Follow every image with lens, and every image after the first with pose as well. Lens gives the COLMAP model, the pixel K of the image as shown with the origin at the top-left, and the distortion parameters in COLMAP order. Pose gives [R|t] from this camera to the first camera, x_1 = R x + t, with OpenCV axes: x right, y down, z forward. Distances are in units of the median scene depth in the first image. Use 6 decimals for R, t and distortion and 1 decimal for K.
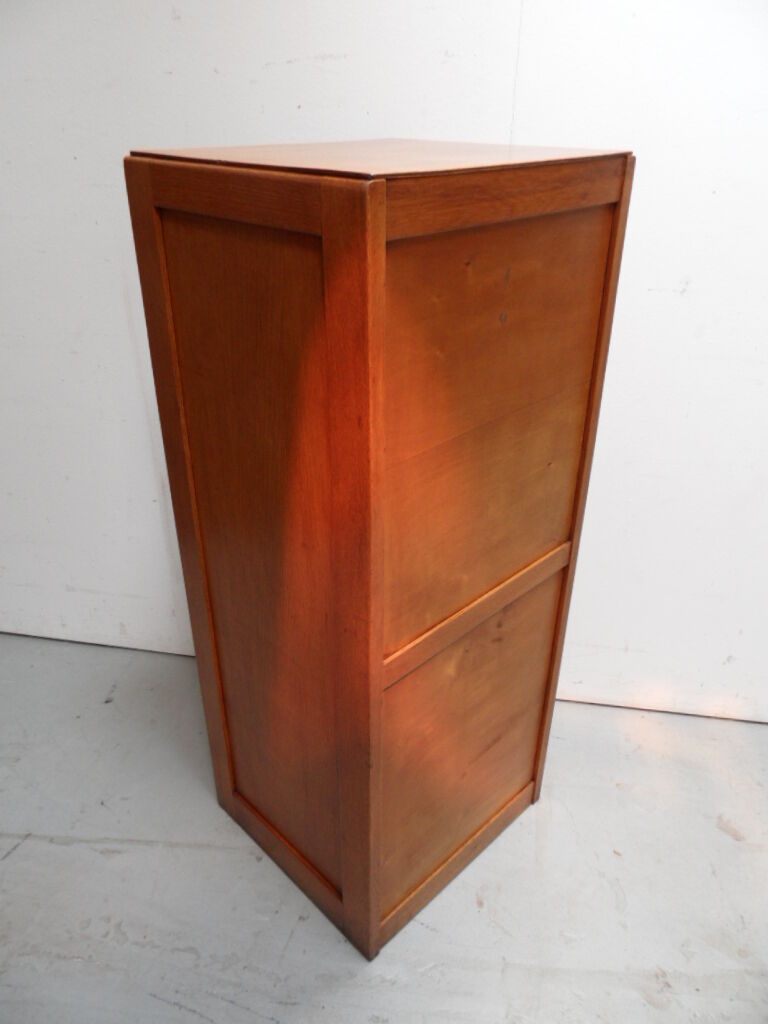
lens RADIAL K [[755.8, 0, 381.2], [0, 755.8, 510.8], [0, 0, 1]] dist [-0.033731, 0.027280]
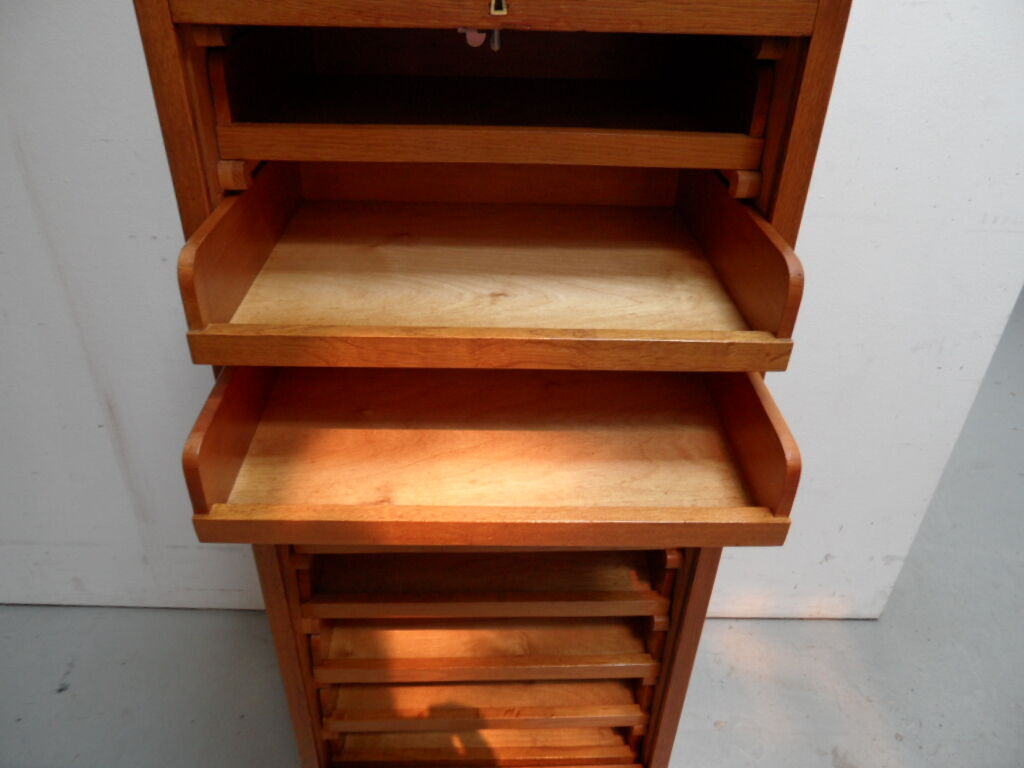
lens RADIAL K [[755.8, 0, 518.3], [0, 755.8, 378.0], [0, 0, 1]] dist [-0.033731, 0.027280]
pose [[0.984803, -0.069136, 0.159319, -0.012970], [0.059899, 0.996273, 0.062073, -0.103224], [-0.163016, -0.051587, 0.985274, 0.266359]]
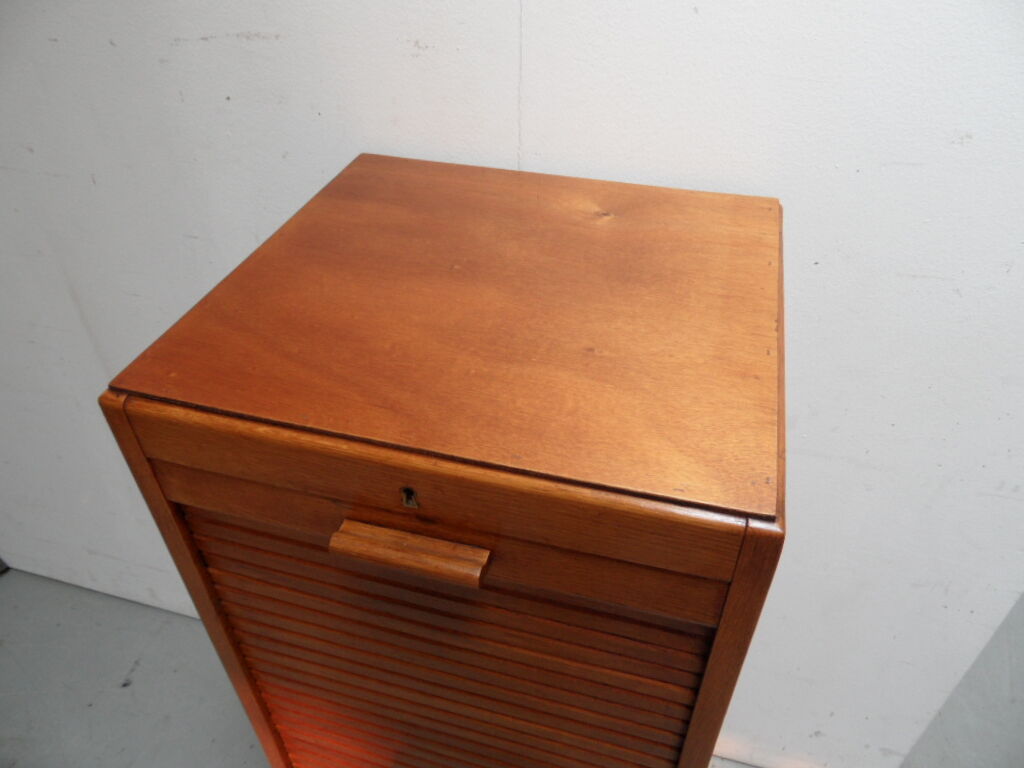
lens RADIAL K [[755.8, 0, 515.3], [0, 755.8, 381.1], [0, 0, 1]] dist [-0.033731, 0.027280]
pose [[0.994772, 0.059979, -0.082653, 0.218590], [-0.044899, 0.983803, 0.173540, -0.389118], [0.091723, -0.168922, 0.981352, 0.275055]]
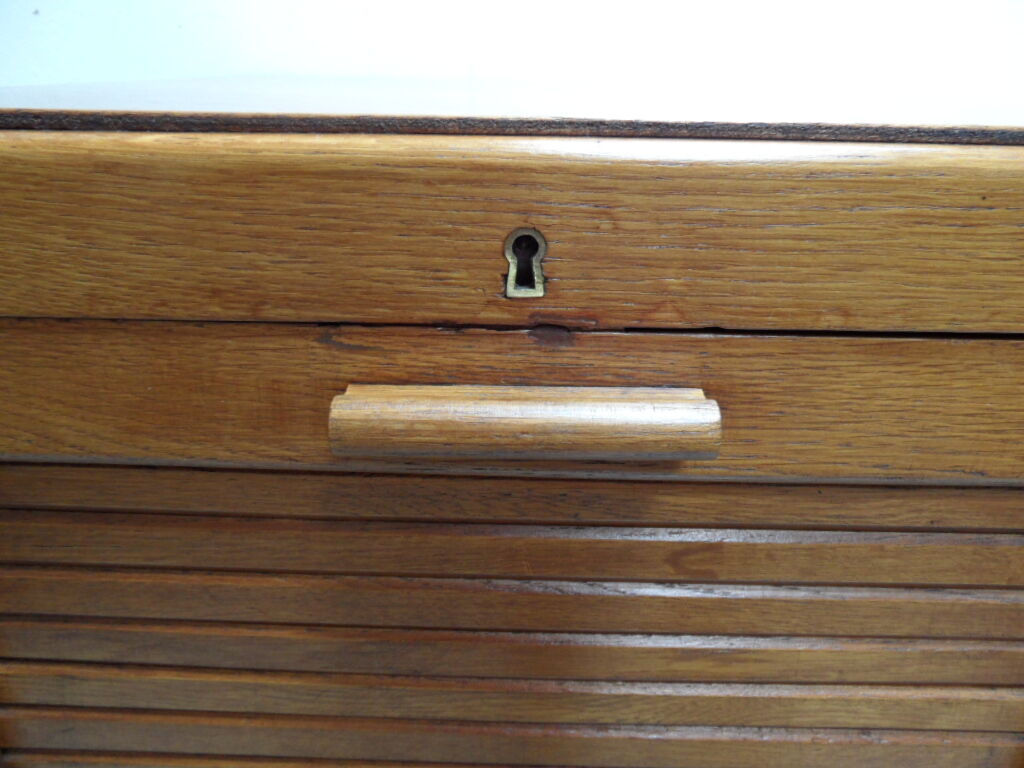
lens RADIAL K [[755.8, 0, 515.4], [0, 755.8, 374.7], [0, 0, 1]] dist [-0.033731, 0.027280]
pose [[0.987924, -0.043833, 0.148612, 0.109946], [0.059895, 0.992625, -0.105391, -0.221778], [-0.142897, 0.113019, 0.983264, 0.475407]]
